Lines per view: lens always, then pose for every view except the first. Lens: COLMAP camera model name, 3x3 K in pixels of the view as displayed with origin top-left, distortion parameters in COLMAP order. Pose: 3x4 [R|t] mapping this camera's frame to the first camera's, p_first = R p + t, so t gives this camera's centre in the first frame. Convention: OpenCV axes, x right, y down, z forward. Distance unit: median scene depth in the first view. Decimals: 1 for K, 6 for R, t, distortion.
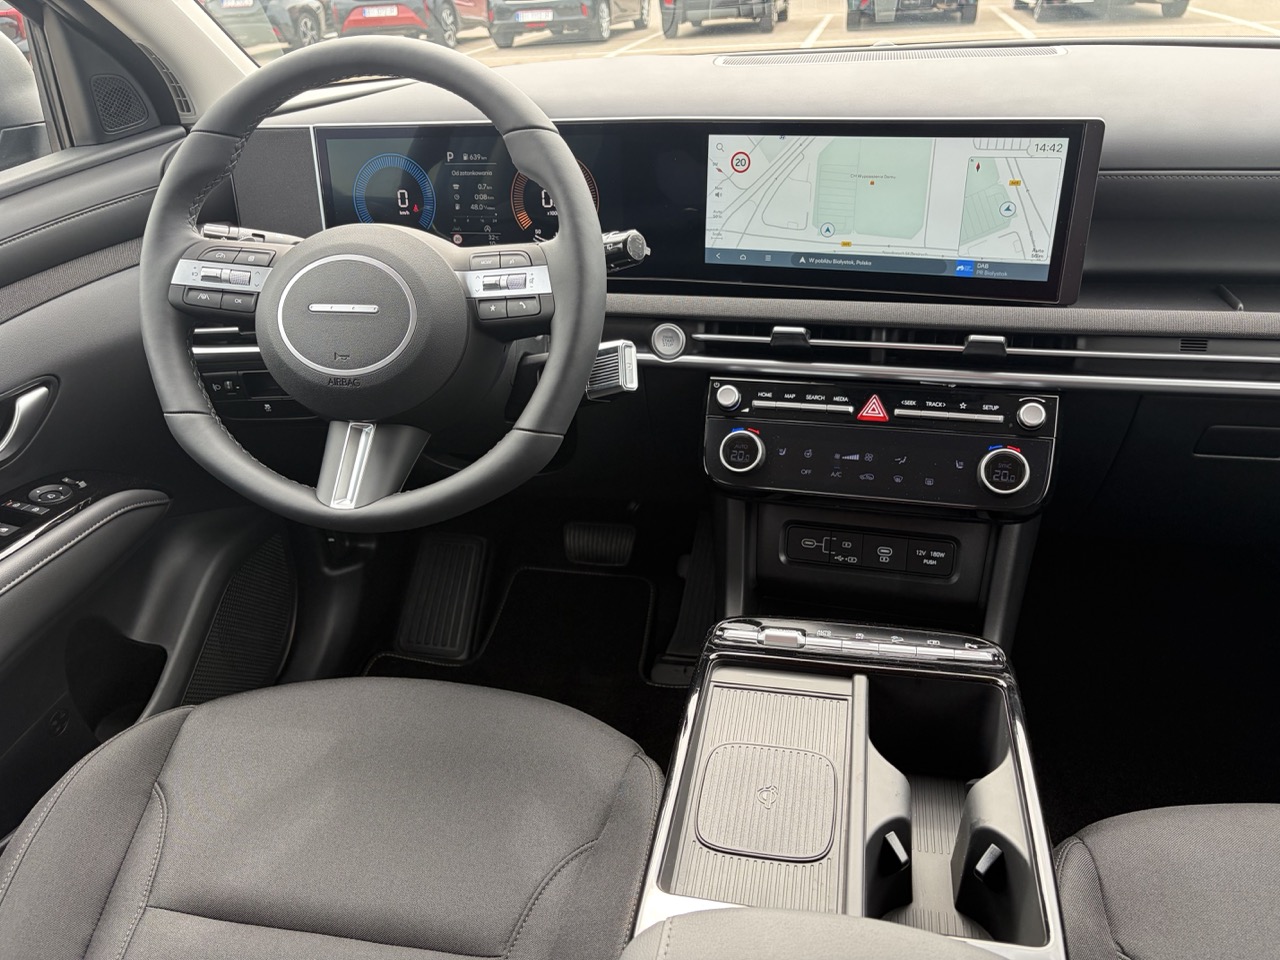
lens RADIAL K [[959.8, 0, 640.0], [0, 959.8, 479.4], [0, 0, 1]] dist [0.036445, -0.020147]
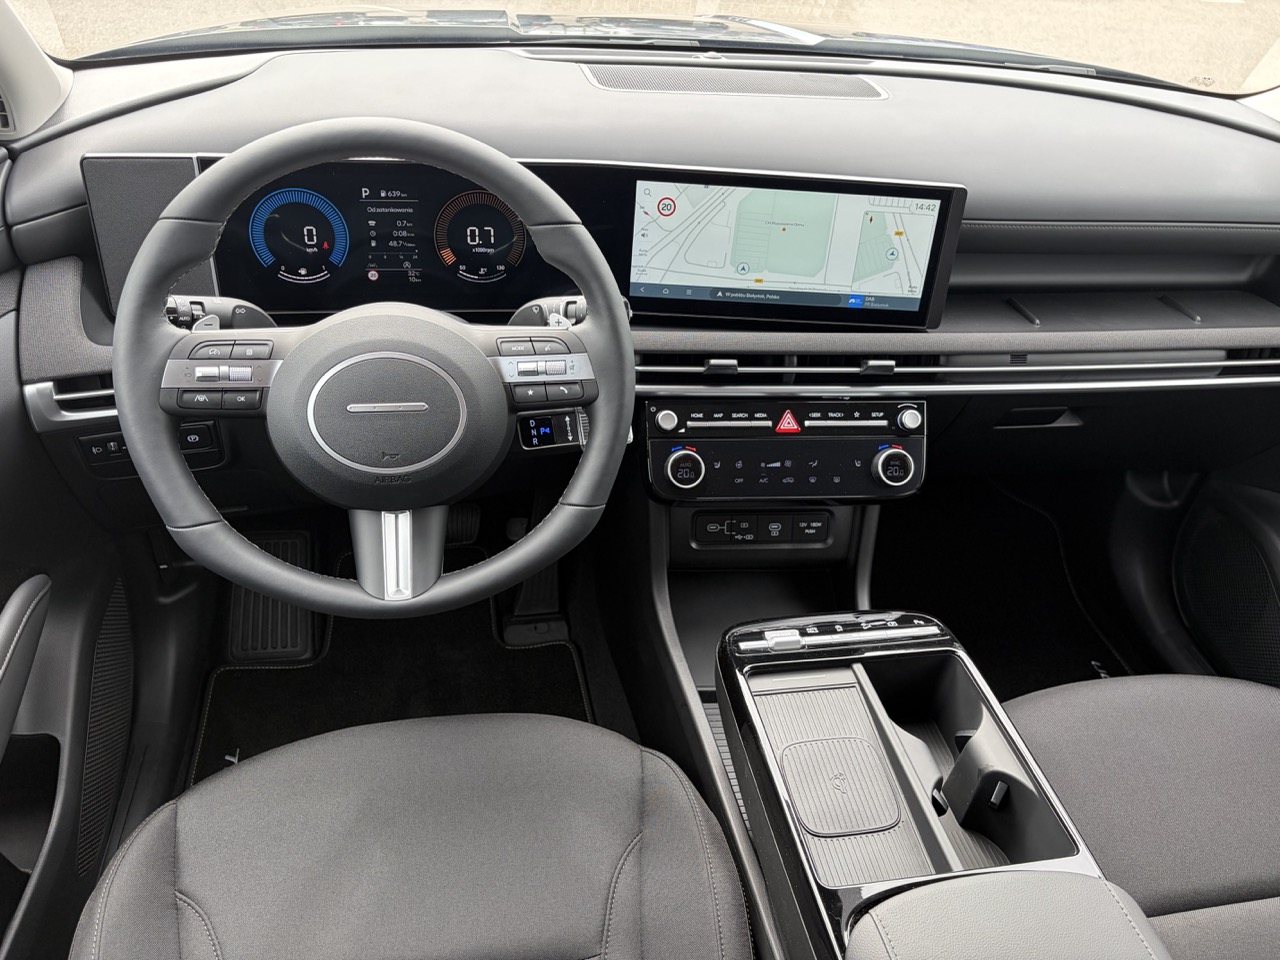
lens RADIAL K [[959.8, 0, 635.3], [0, 959.8, 480.8], [0, 0, 1]] dist [0.036445, -0.020147]
pose [[0.919828, -0.128287, 0.370753, -0.394527], [0.076405, 0.985508, 0.151445, -0.204895], [-0.384809, -0.110976, 0.916300, -0.014609]]
